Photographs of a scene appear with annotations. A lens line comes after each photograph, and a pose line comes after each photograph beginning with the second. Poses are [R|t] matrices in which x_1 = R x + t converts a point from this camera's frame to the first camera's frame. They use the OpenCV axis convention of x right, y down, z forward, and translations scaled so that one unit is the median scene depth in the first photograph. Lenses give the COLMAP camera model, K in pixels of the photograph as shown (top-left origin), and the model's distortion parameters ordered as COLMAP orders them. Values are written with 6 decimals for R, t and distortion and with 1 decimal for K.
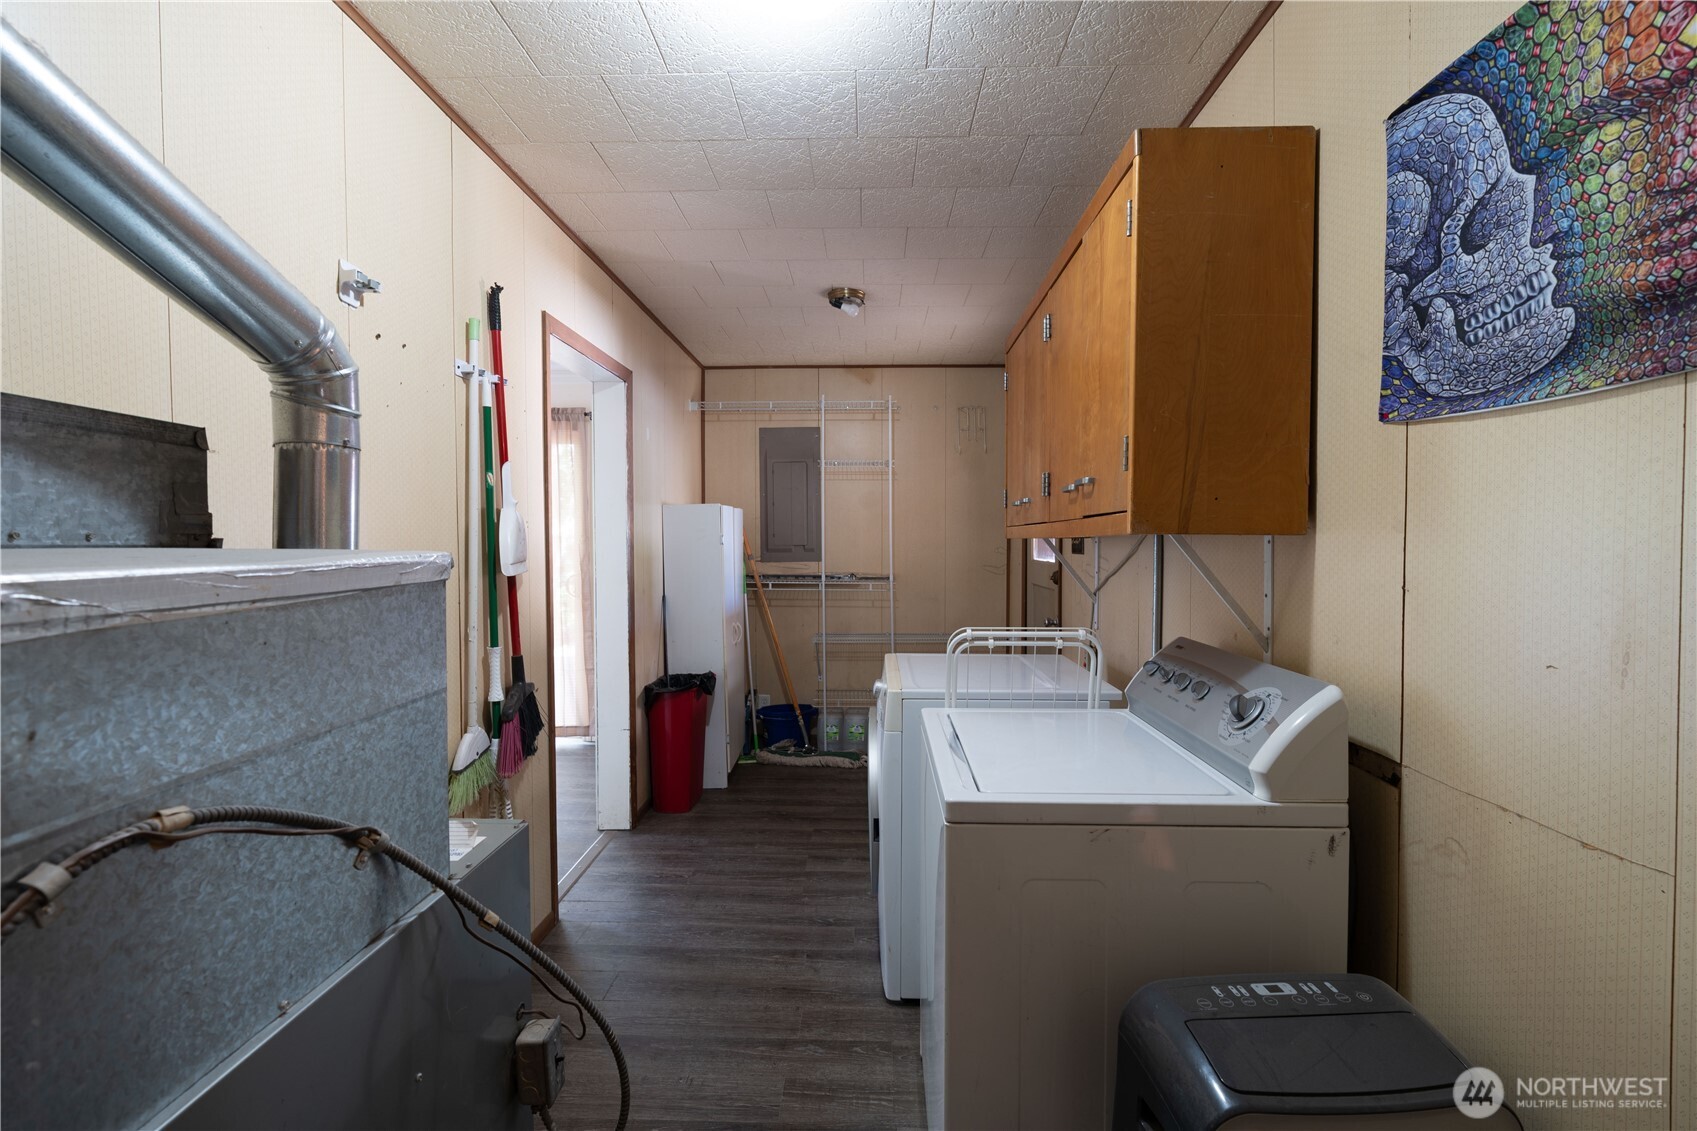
lens RADIAL K [[761.5, 0, 844.6], [0, 761.5, 559.6], [0, 0, 1]] dist [-0.005032, 0.001440]
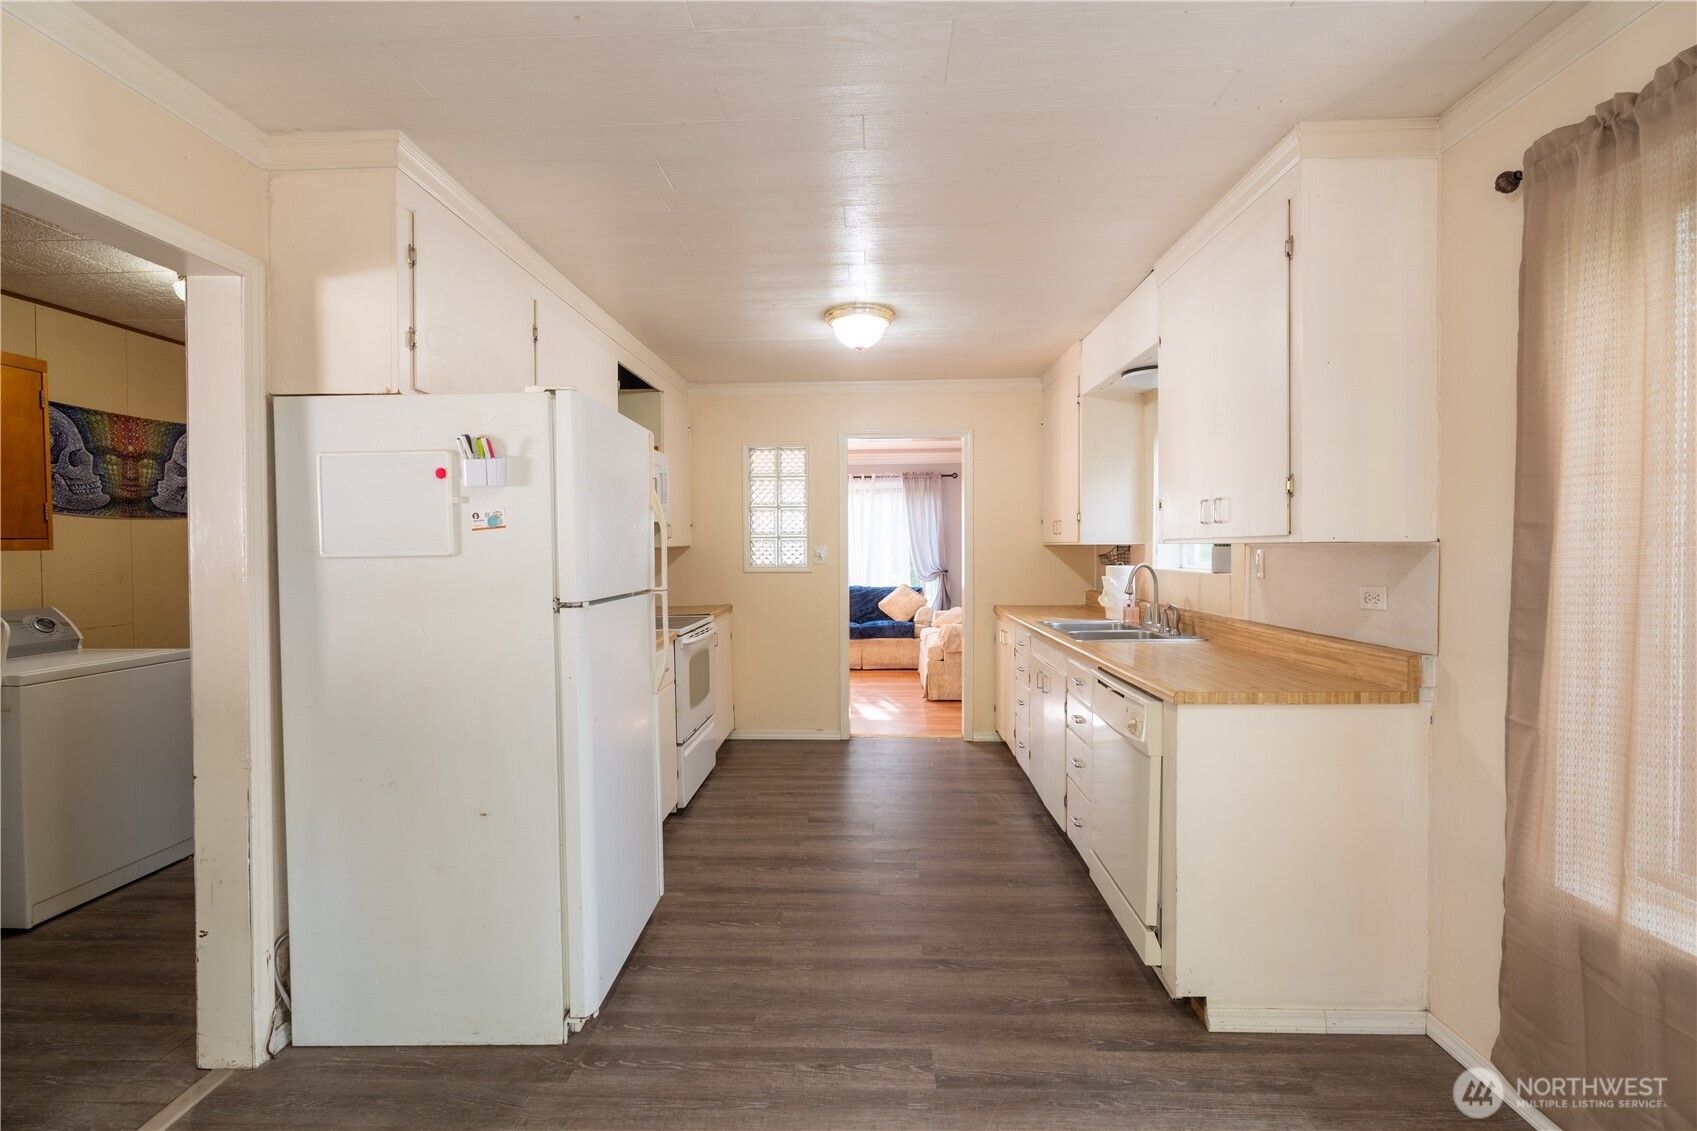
lens RADIAL K [[761.5, 0, 844.6], [0, 761.5, 559.6], [0, 0, 1]] dist [-0.005032, 0.001440]
pose [[-0.999950, 0.008897, -0.004483, -2.800010], [0.008708, 0.999146, 0.040379, -0.110357], [0.004838, 0.040338, -0.999174, 4.806663]]
